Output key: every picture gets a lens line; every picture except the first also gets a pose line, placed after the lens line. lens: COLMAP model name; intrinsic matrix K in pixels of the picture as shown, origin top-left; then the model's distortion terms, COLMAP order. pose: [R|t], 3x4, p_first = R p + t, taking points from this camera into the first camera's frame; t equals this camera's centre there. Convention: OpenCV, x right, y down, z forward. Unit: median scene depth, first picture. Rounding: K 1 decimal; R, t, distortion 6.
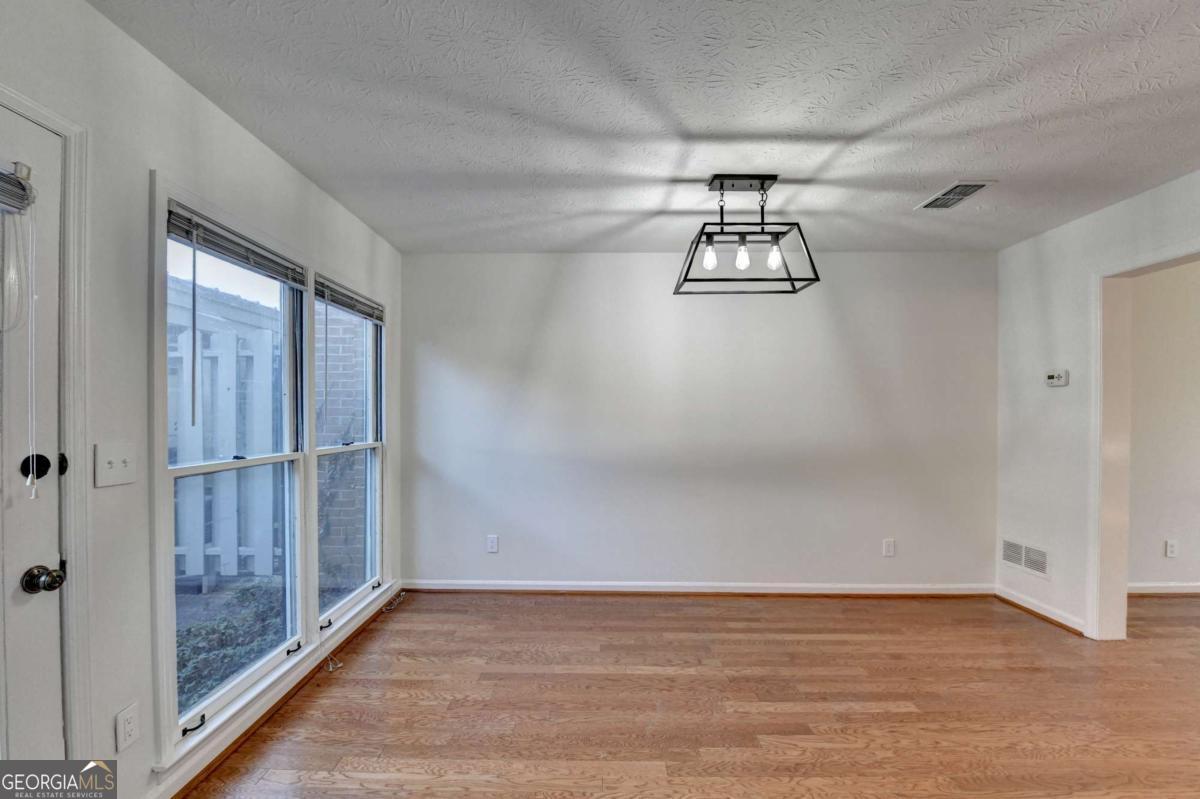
lens RADIAL K [[490.6, 0, 584.4], [0, 490.6, 423.7], [0, 0, 1]] dist [-0.009643, -0.004665]
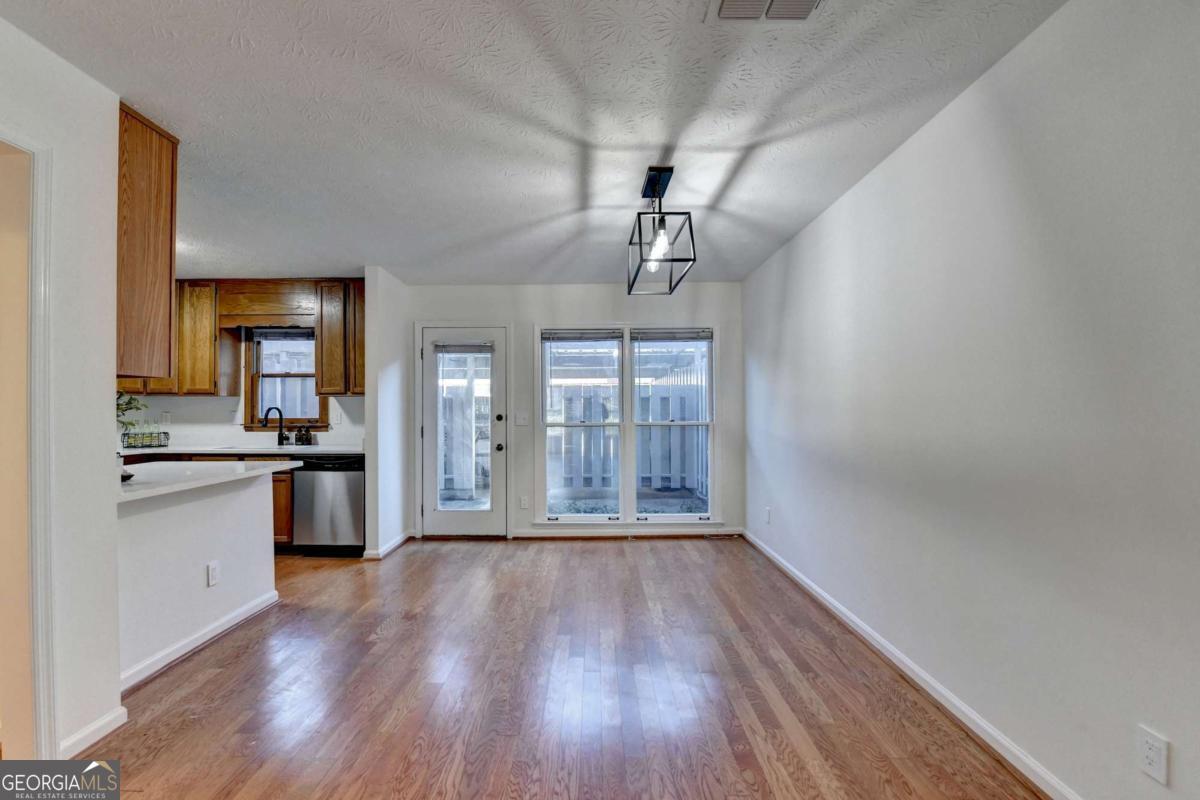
lens RADIAL K [[490.6, 0, 584.4], [0, 490.6, 424.2], [0, 0, 1]] dist [-0.009643, -0.004665]
pose [[0.012394, 0.034147, -0.999340, 1.395690], [-0.003435, 0.999412, 0.034107, -0.004475], [0.999917, 0.003010, 0.012504, 0.825820]]
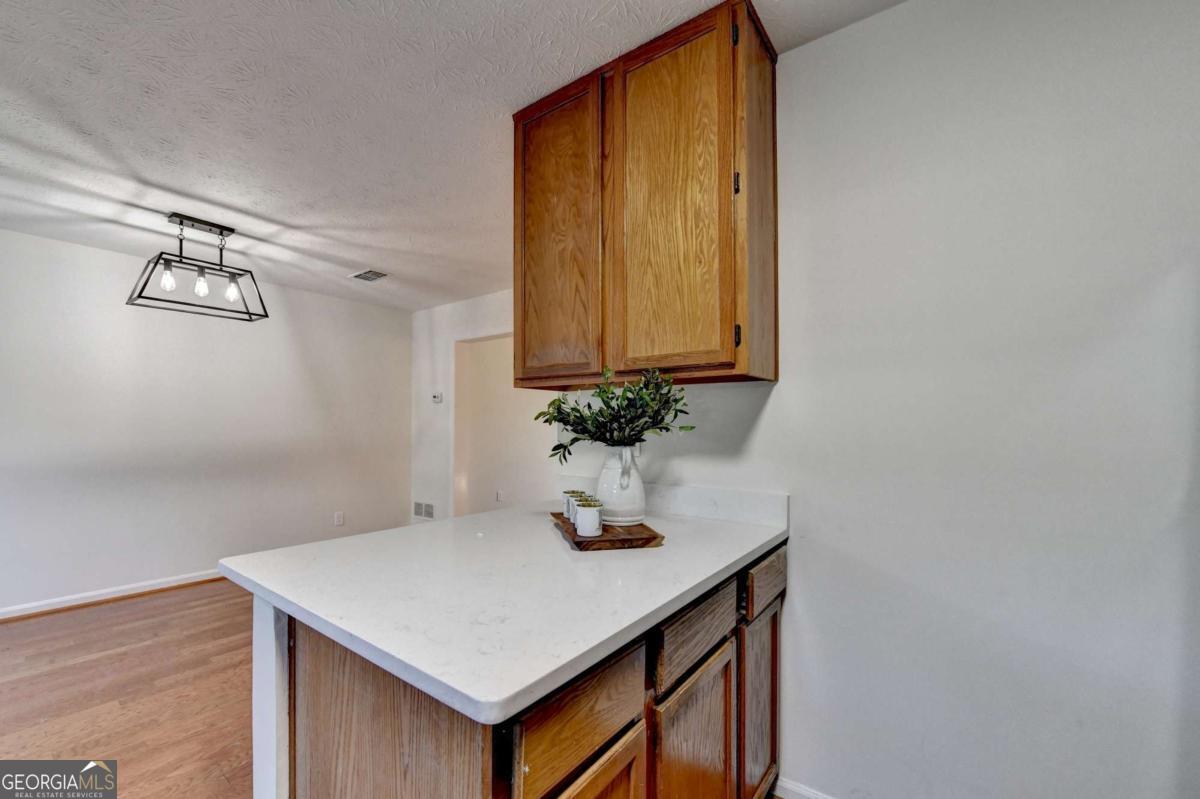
lens RADIAL K [[490.6, 0, 584.4], [0, 490.6, 423.7], [0, 0, 1]] dist [-0.009643, -0.004665]
pose [[0.591539, 0.007690, 0.806240, -0.085305], [0.004417, 0.999909, -0.012778, 0.021818], [-0.806265, 0.011120, 0.591451, -0.477539]]
